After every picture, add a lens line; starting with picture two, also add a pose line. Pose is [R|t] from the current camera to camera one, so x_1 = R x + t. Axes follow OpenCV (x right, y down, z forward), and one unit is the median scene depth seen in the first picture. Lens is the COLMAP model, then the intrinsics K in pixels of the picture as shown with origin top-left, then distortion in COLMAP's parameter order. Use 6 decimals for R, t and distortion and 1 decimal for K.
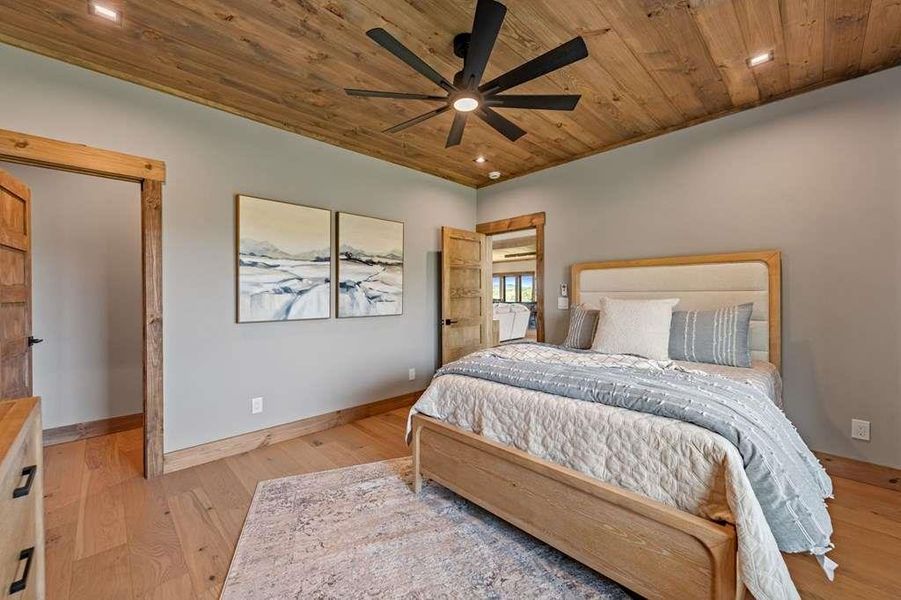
lens RADIAL K [[355.0, 0, 452.2], [0, 355.0, 293.2], [0, 0, 1]] dist [0.000349, -0.000120]
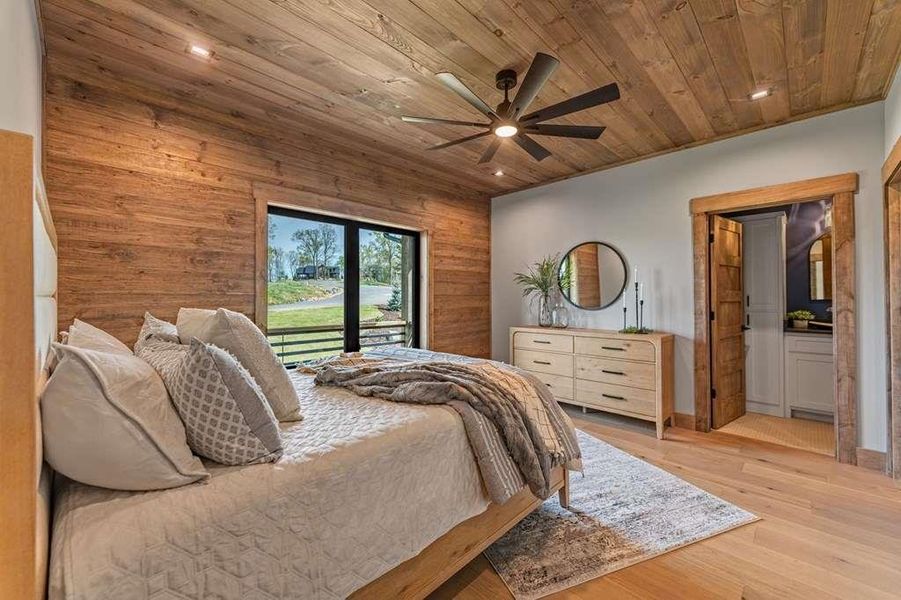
lens RADIAL K [[355.0, 0, 452.2], [0, 355.0, 293.2], [0, 0, 1]] dist [0.000349, -0.000120]
pose [[-0.999764, 0.004304, -0.021286, 0.235482], [0.004583, 0.999904, -0.013045, -0.000792], [0.021227, -0.013140, -0.999688, 2.086323]]
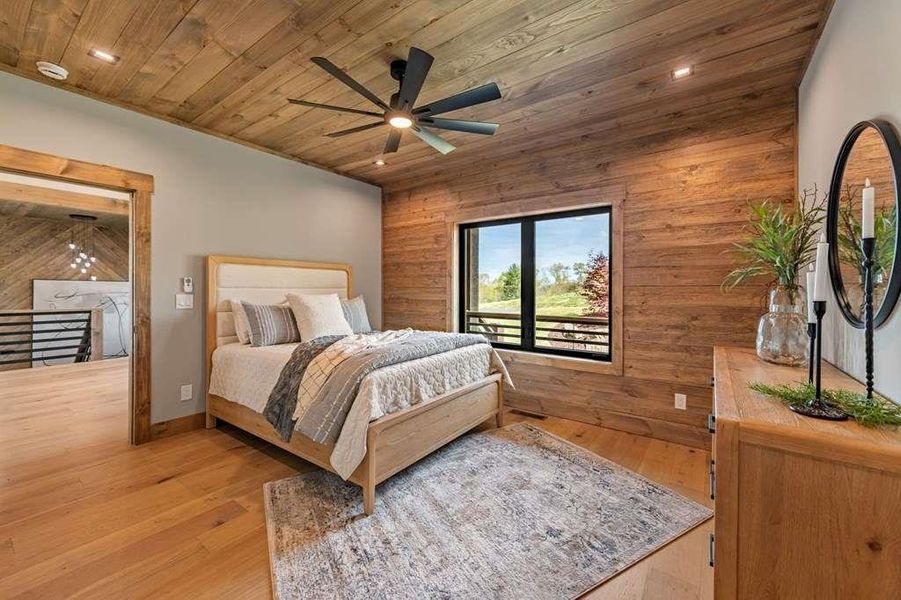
lens RADIAL K [[355.0, 0, 452.2], [0, 355.0, 293.2], [0, 0, 1]] dist [0.000349, -0.000120]
pose [[-0.172745, -0.005326, 0.984952, -1.072933], [-0.002708, 0.999984, 0.004932, 0.007090], [-0.984963, -0.001815, -0.172757, 1.013404]]
